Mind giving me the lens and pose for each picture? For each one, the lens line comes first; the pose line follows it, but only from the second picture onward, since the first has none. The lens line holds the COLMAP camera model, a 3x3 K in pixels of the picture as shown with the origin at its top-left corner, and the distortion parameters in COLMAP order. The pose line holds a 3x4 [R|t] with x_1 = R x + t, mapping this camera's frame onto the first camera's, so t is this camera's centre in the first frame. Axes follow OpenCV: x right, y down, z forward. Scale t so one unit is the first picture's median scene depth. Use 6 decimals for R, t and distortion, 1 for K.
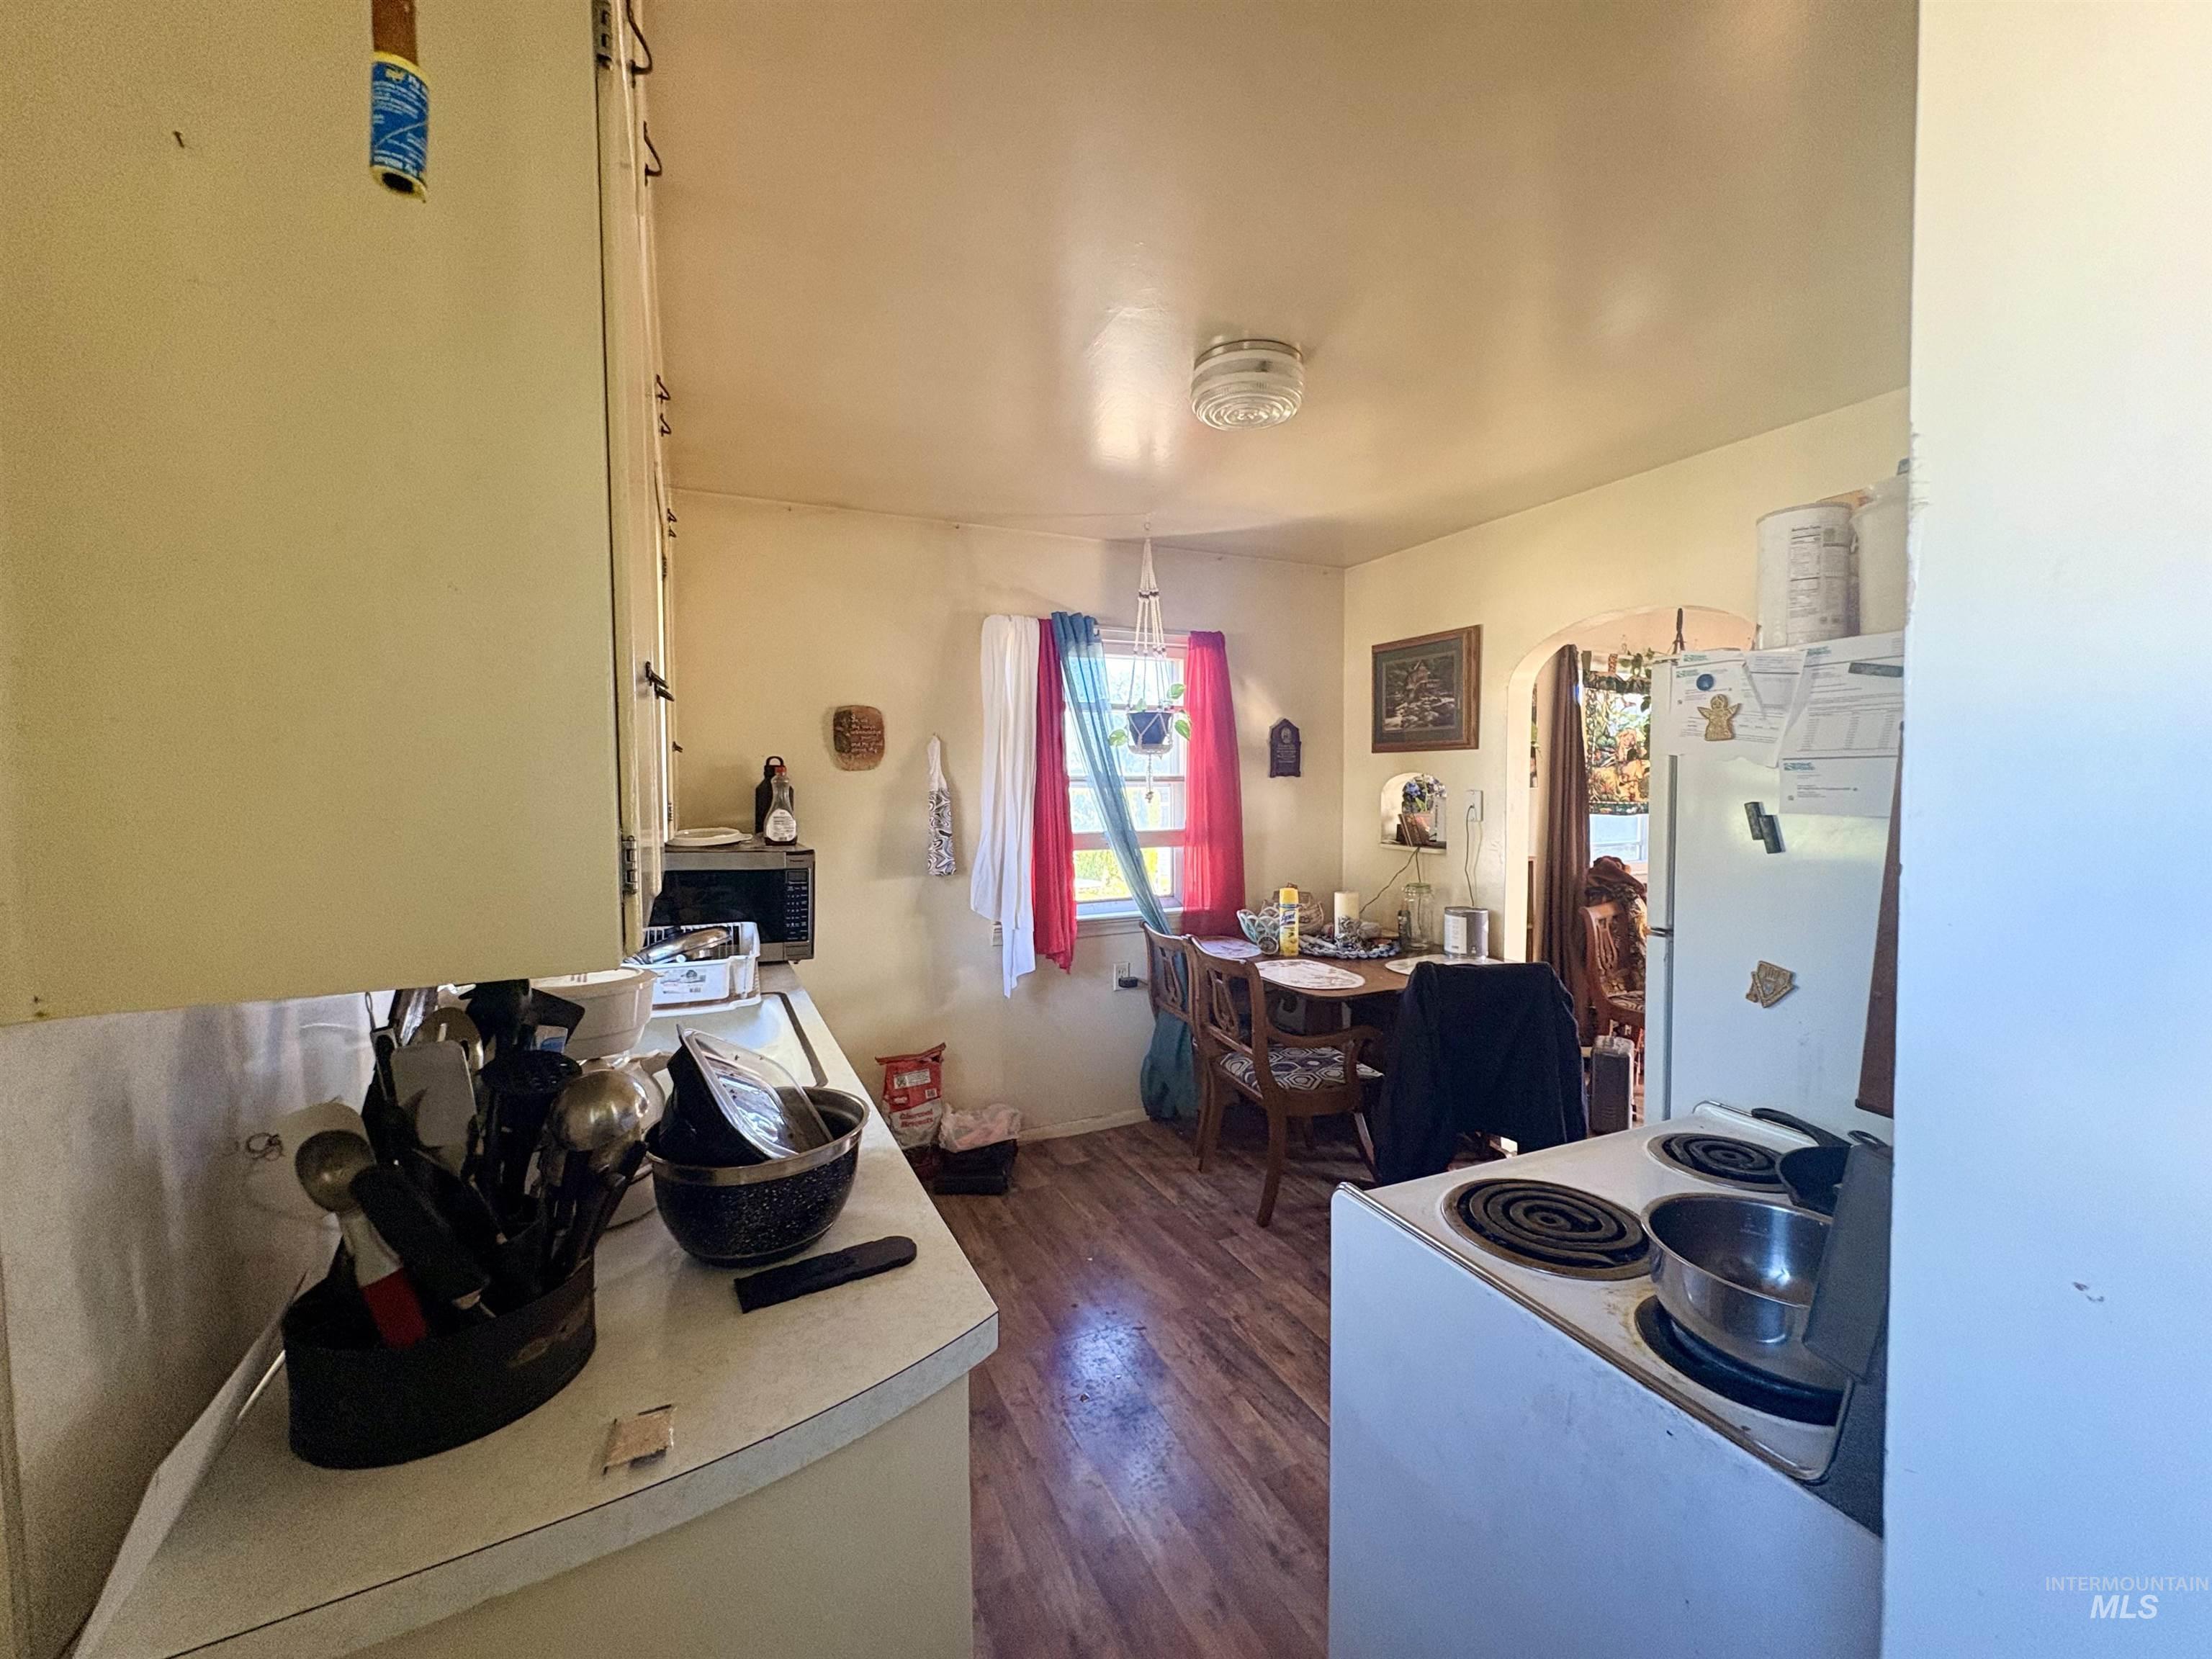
lens RADIAL K [[880.0, 0, 1106.0], [0, 880.0, 829.5], [0, 0, 1]] dist [-0.001475, 0.000437]
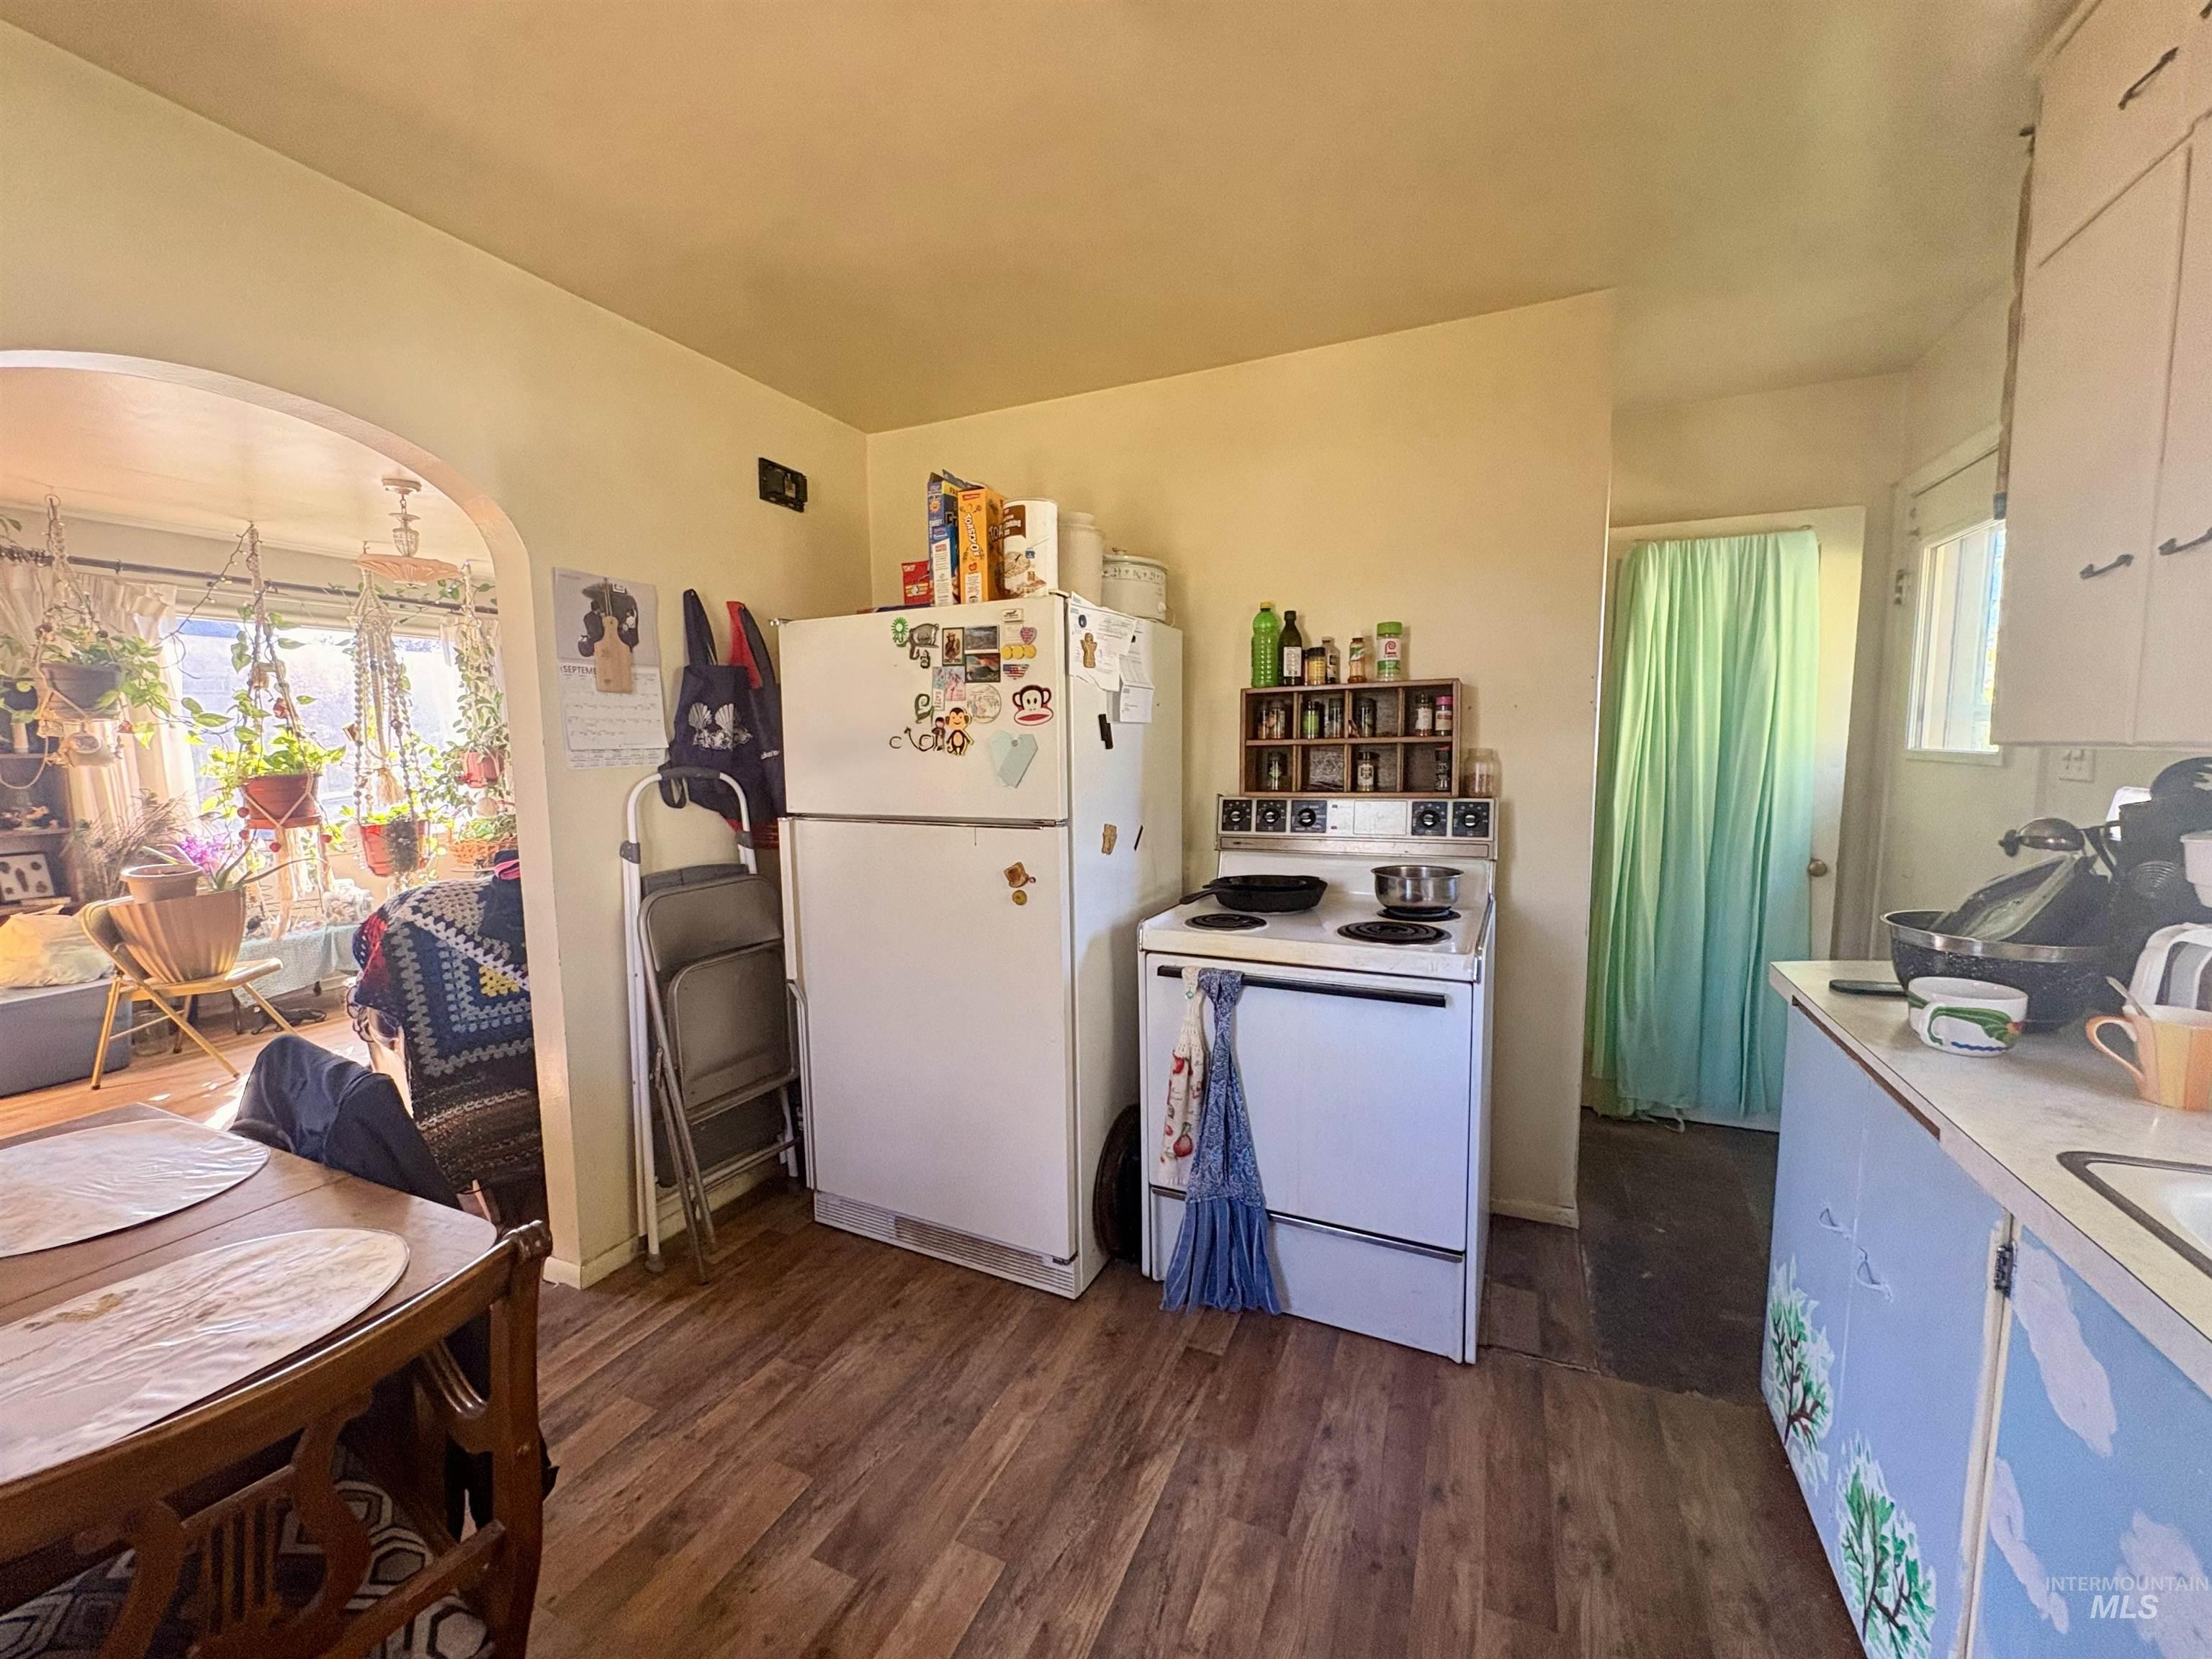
lens RADIAL K [[880.0, 0, 1106.0], [0, 880.0, 829.5], [0, 0, 1]] dist [-0.001475, 0.000437]
pose [[-0.647303, -0.060197, 0.759852, -0.300669], [0.058923, 0.989942, 0.128621, -0.024399], [-0.759952, 0.128029, -0.637245, 1.597534]]
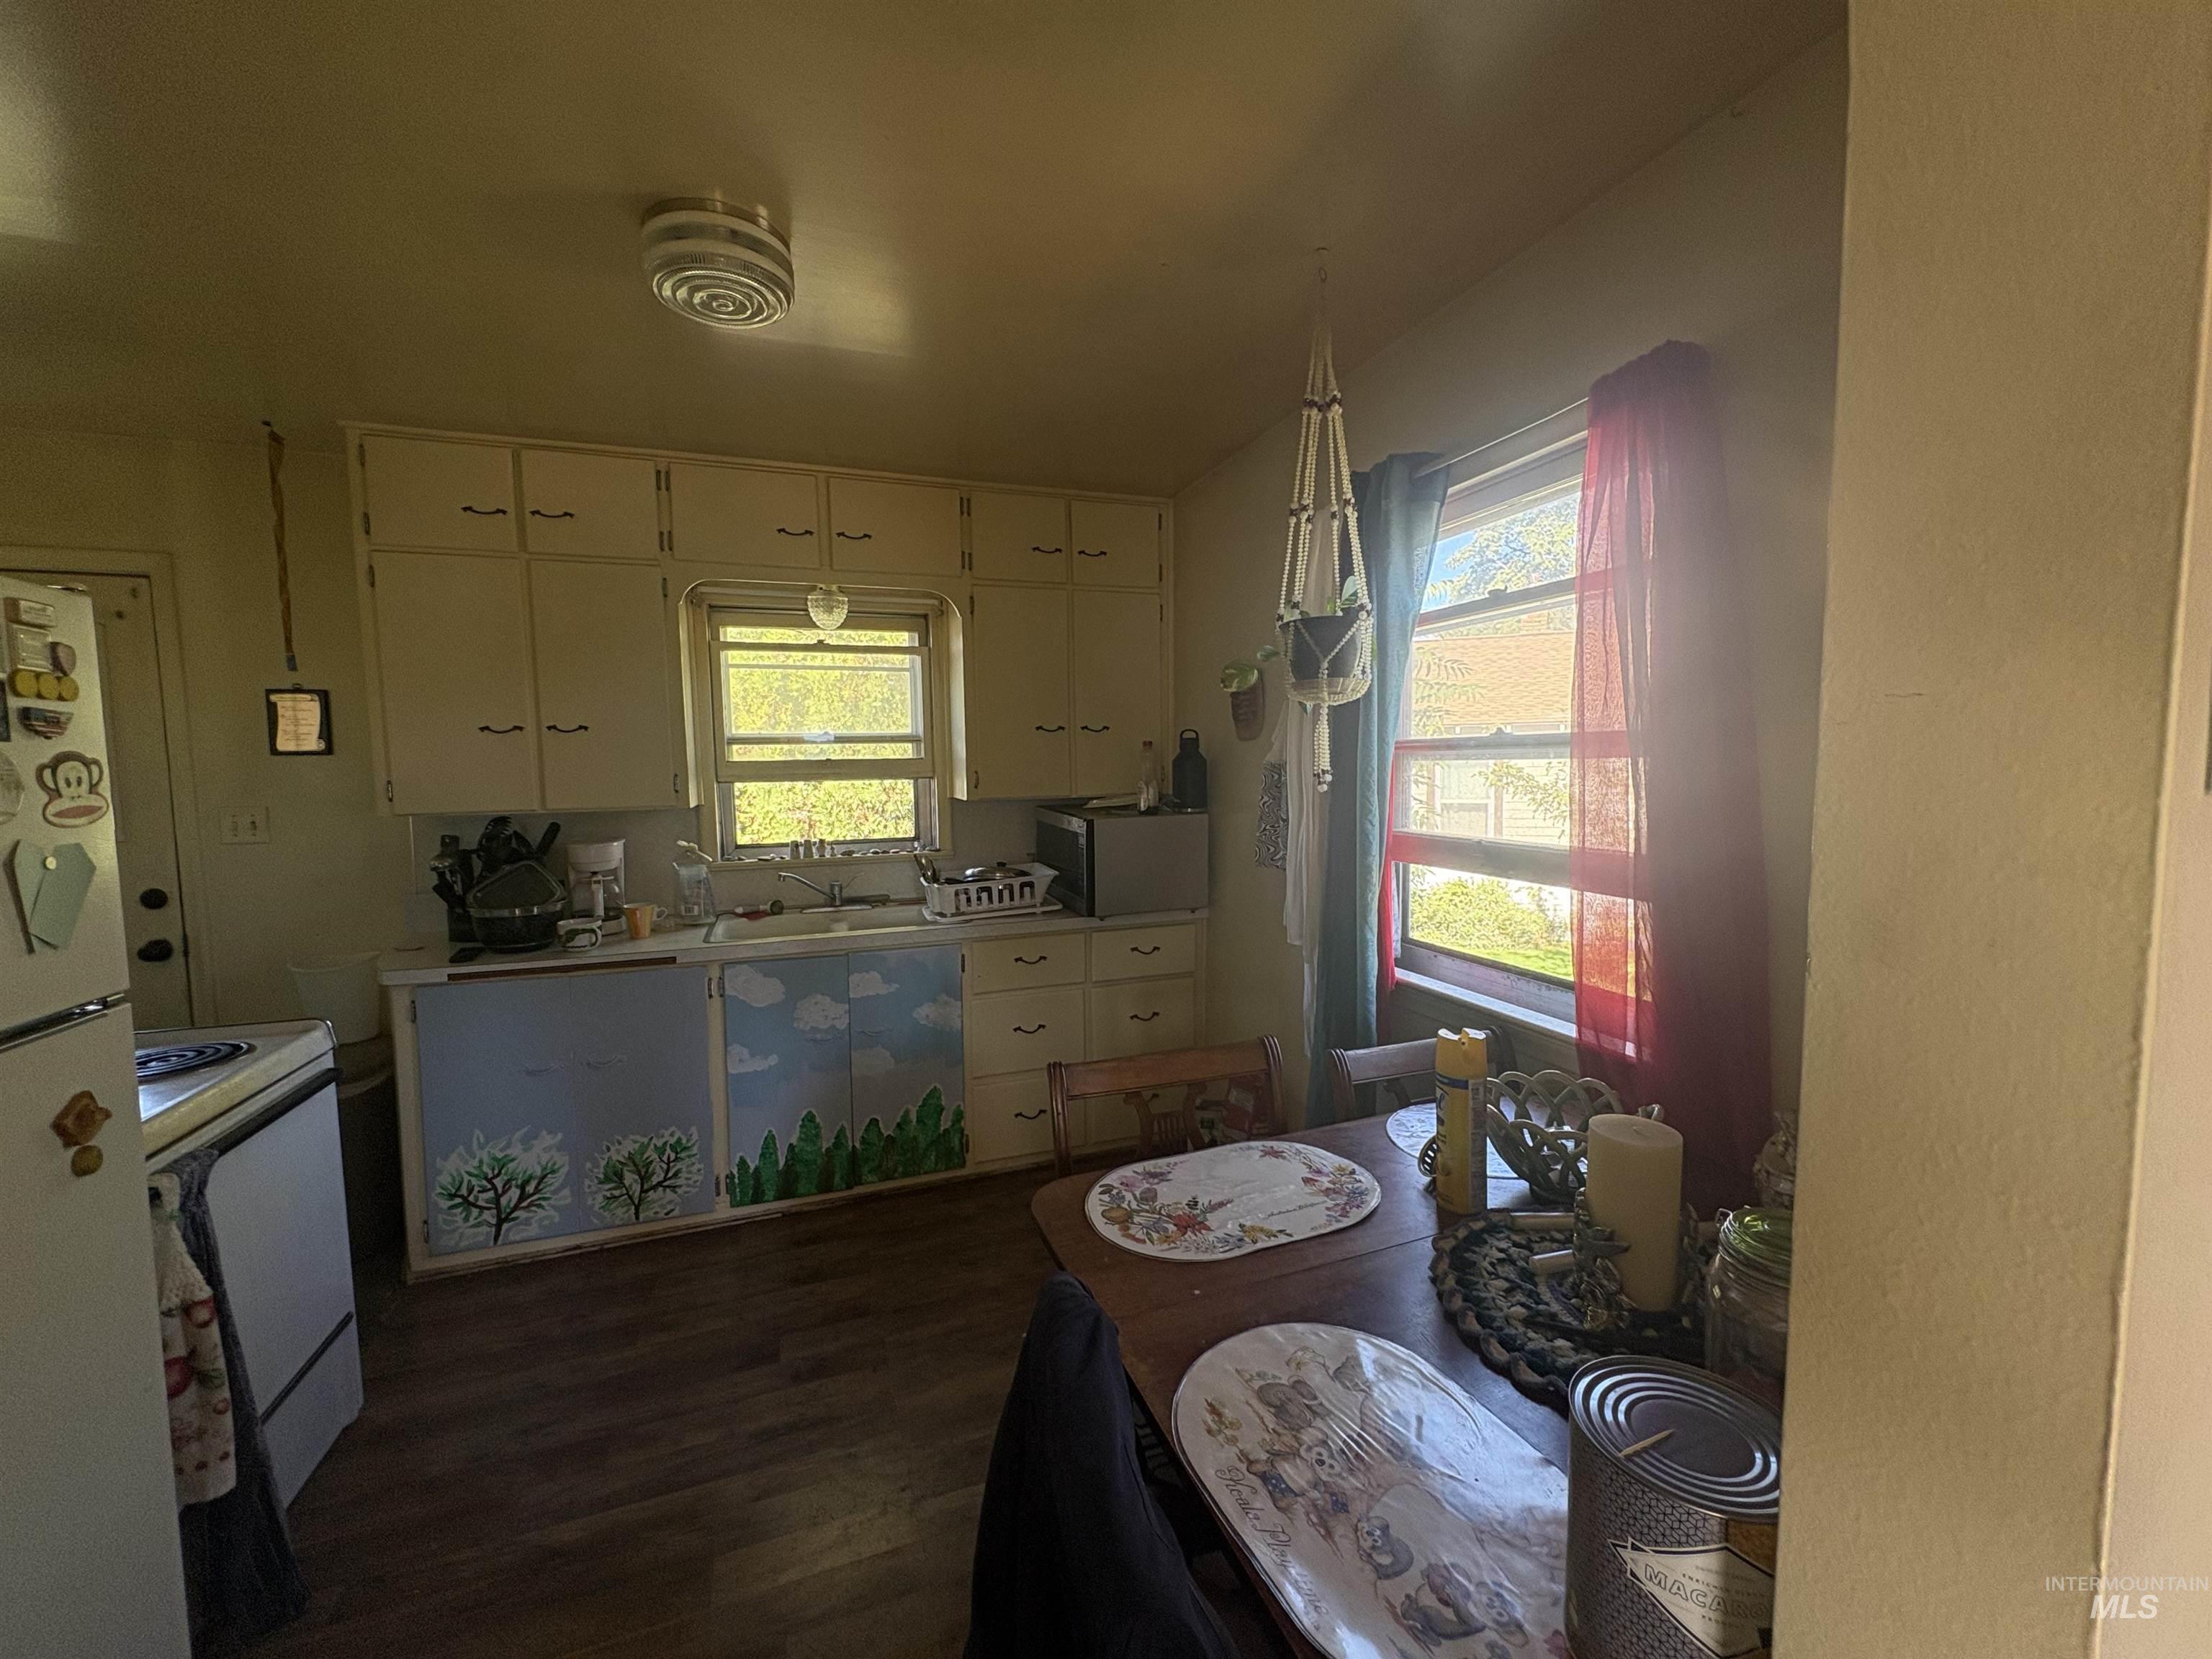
lens RADIAL K [[880.0, 0, 1106.0], [0, 880.0, 829.5], [0, 0, 1]] dist [-0.001475, 0.000437]
pose [[-0.095102, 0.085072, -0.991826, 1.124136], [-0.034711, 0.995452, 0.088711, -0.091594], [0.994862, 0.042863, -0.091716, 1.685880]]
